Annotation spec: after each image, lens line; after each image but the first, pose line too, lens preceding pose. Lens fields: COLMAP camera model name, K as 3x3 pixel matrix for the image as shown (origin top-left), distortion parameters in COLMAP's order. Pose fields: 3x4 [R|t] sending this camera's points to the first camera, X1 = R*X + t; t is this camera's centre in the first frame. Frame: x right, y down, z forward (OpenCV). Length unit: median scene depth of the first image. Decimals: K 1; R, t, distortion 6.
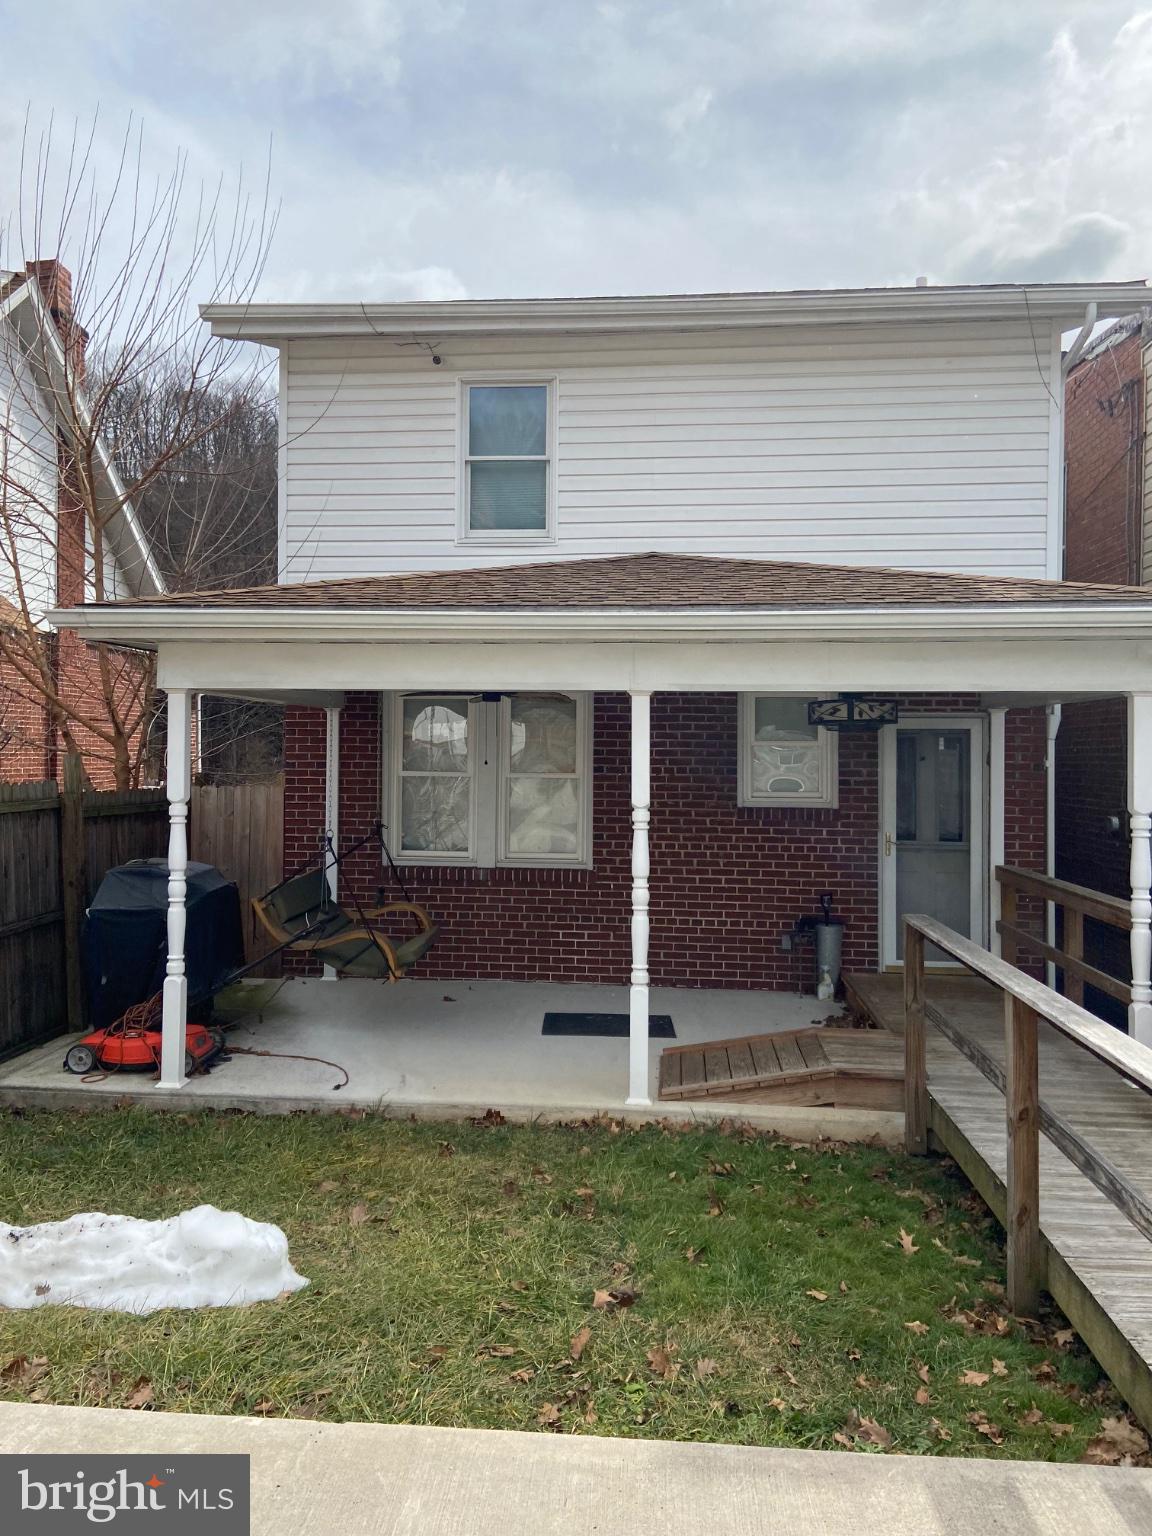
lens RADIAL K [[1155.7, 0, 568.3], [0, 1155.7, 760.2], [0, 0, 1]] dist [0.086347, -0.022802]
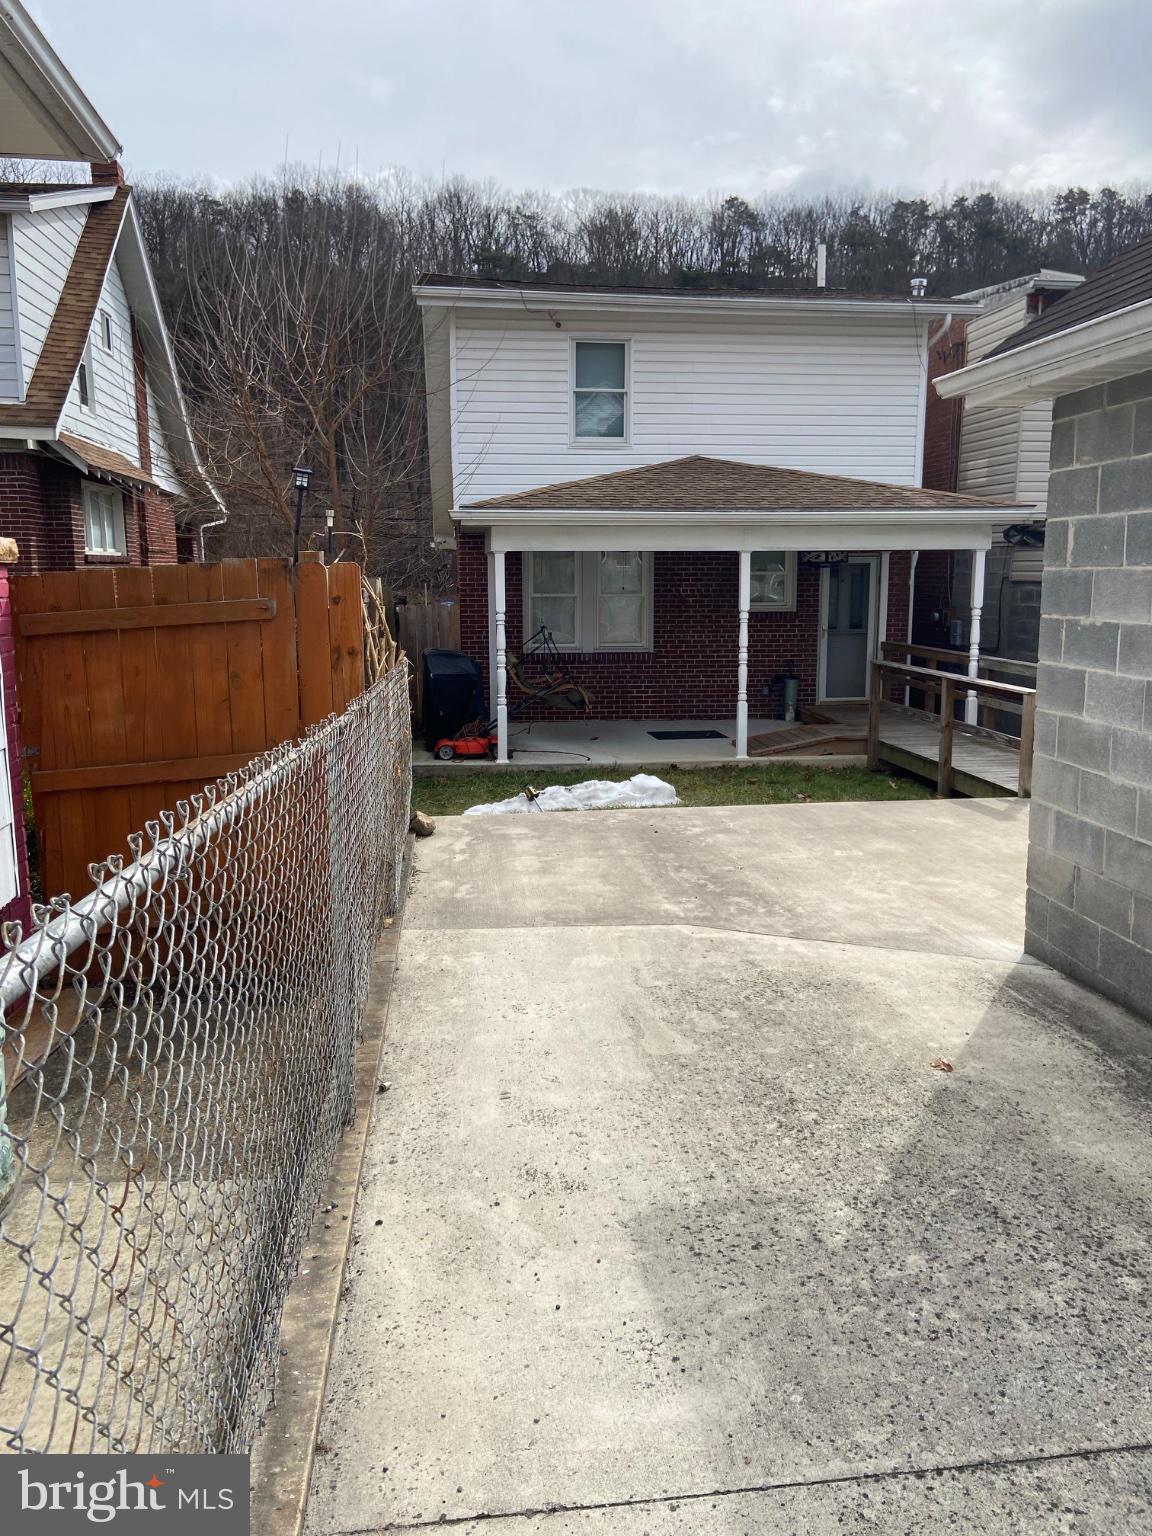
lens RADIAL K [[1155.7, 0, 581.9], [0, 1155.7, 772.5], [0, 0, 1]] dist [0.086347, -0.022802]
pose [[0.977932, -0.046548, 0.203674, -0.442977], [0.011419, 0.985316, 0.170359, -0.019782], [-0.208613, -0.164273, 0.964103, -0.631677]]
